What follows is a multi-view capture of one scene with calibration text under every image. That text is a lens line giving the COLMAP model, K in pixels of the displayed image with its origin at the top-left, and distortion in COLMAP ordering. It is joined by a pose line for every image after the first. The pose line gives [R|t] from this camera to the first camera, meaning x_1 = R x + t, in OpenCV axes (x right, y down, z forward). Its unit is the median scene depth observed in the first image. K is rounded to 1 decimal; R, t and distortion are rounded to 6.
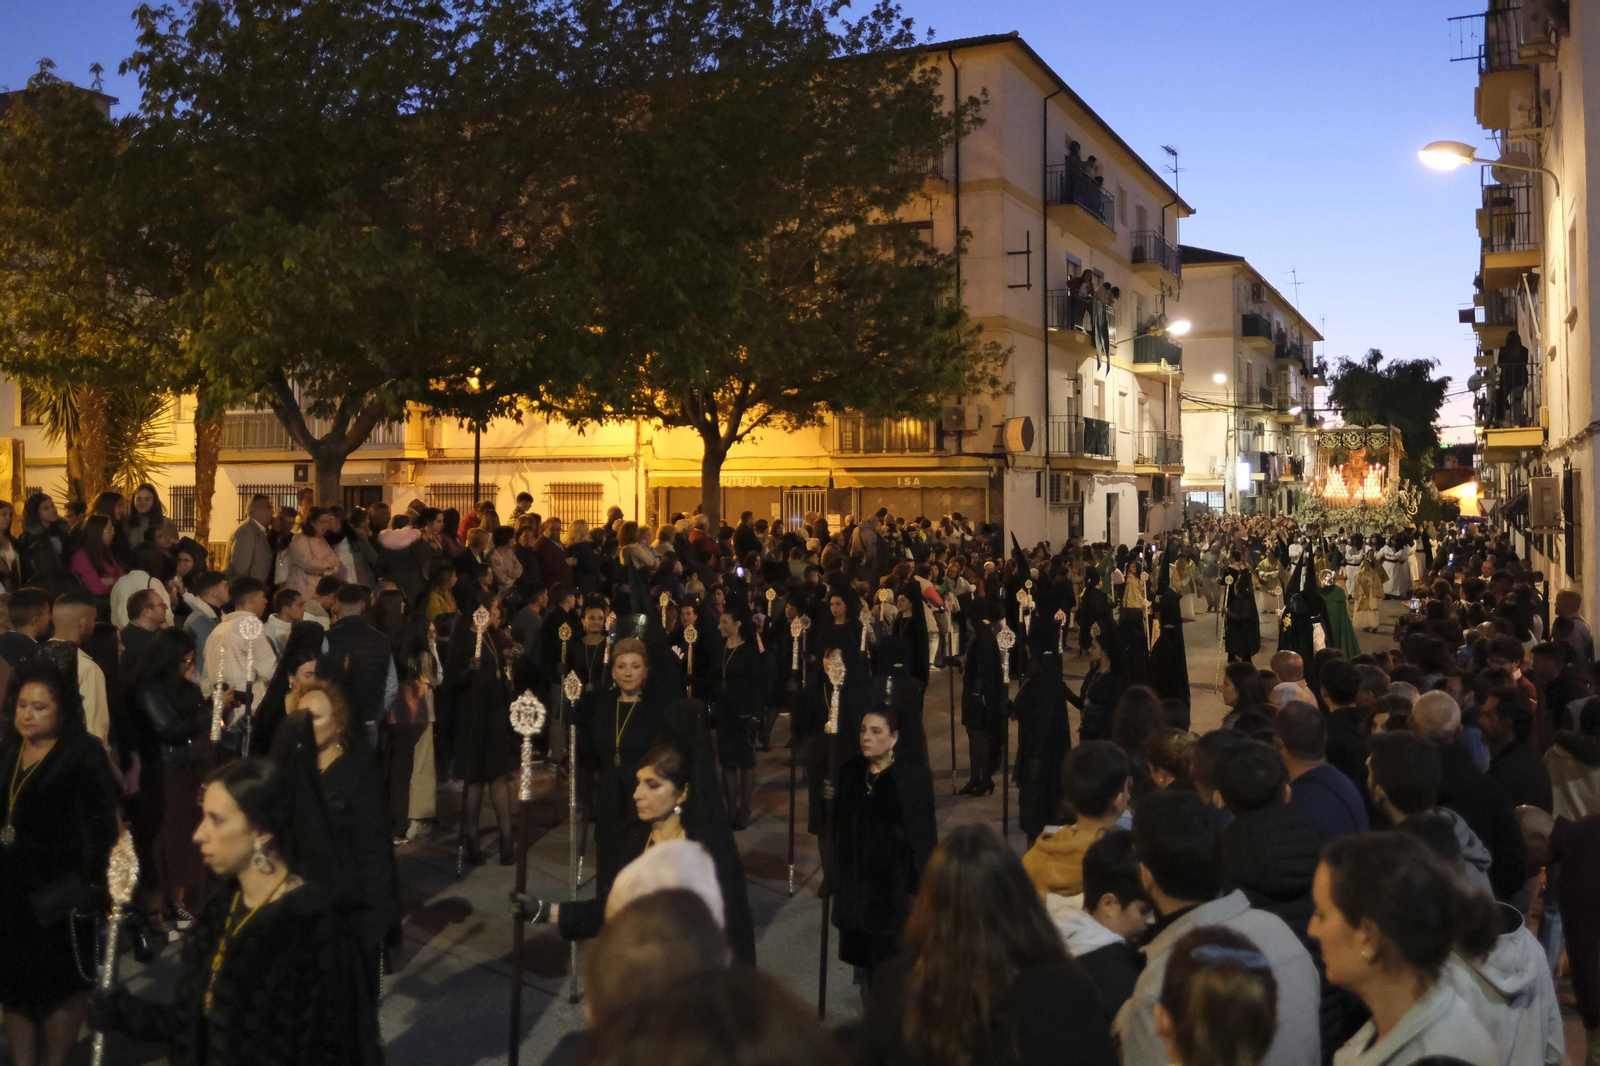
lens RADIAL K [[1553.8, 0, 800.0], [0, 1553.8, 533.0], [0, 0, 1]] dist [-0.009135, -0.000463]
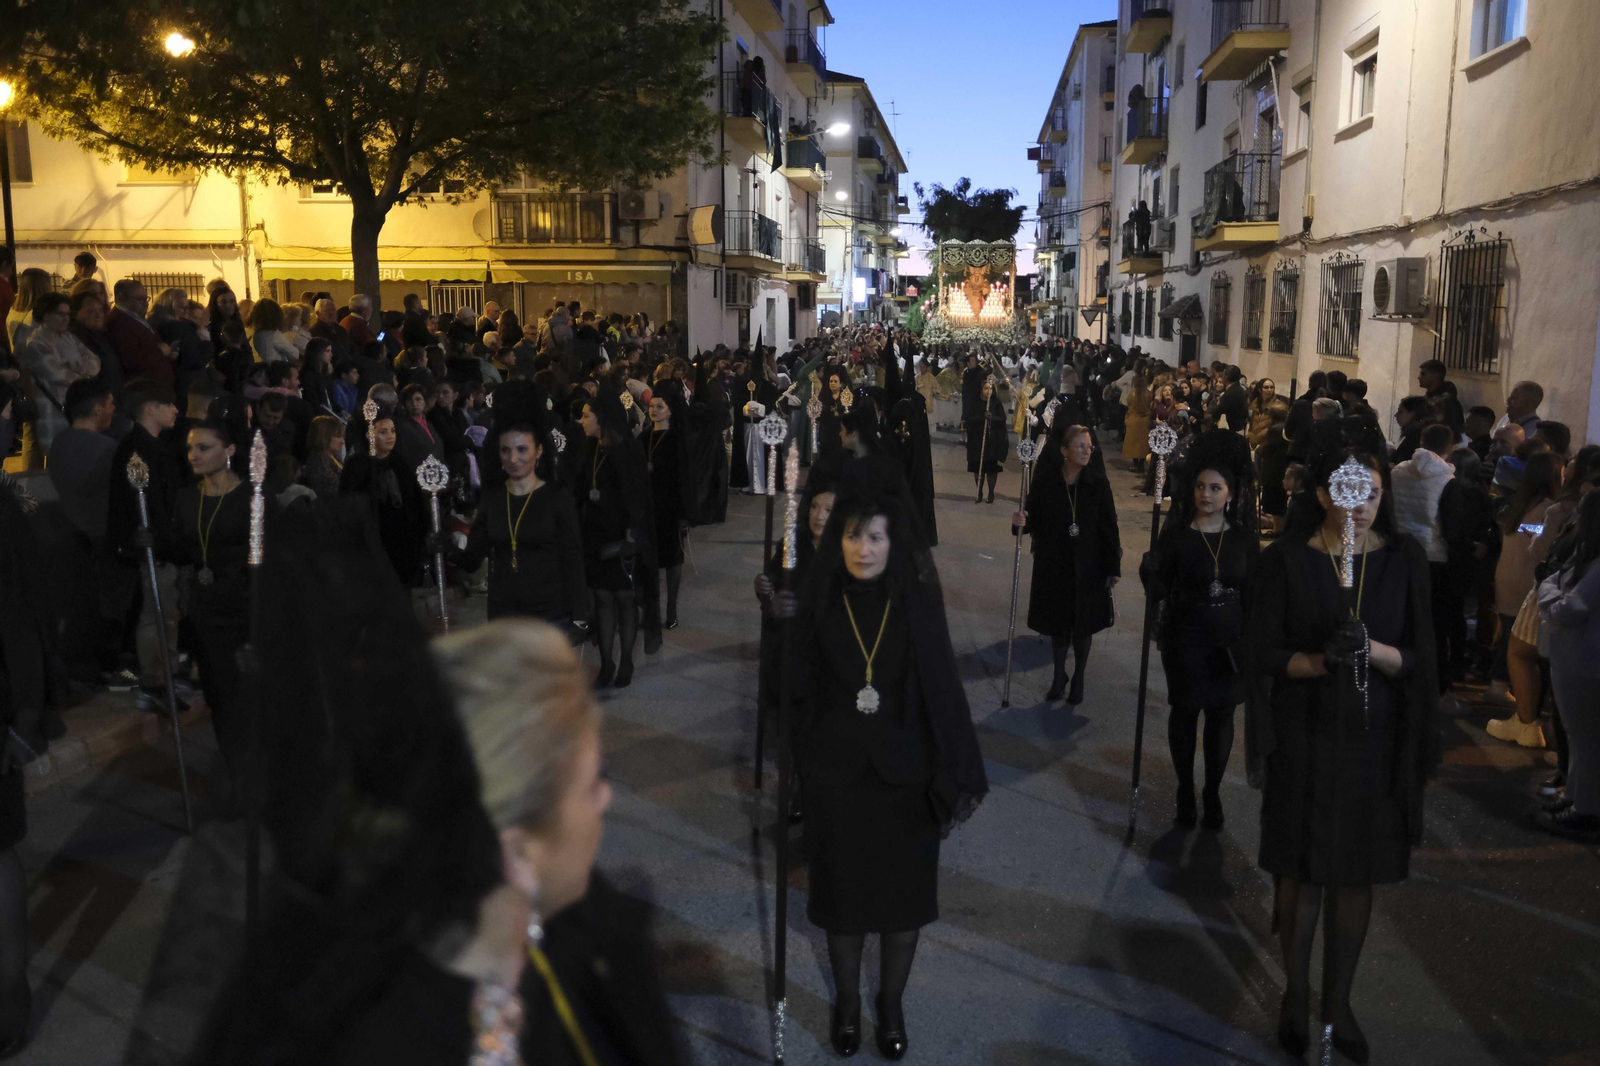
lens RADIAL K [[1111.4, 0, 800.0], [0, 1111.4, 533.0], [0, 0, 1]] dist [-0.004230, -0.003523]
pose [[0.933891, -0.052004, 0.353755, -0.046439], [-0.003450, 0.988010, 0.154352, 0.014130], [-0.357541, -0.145369, 0.922514, 0.319401]]
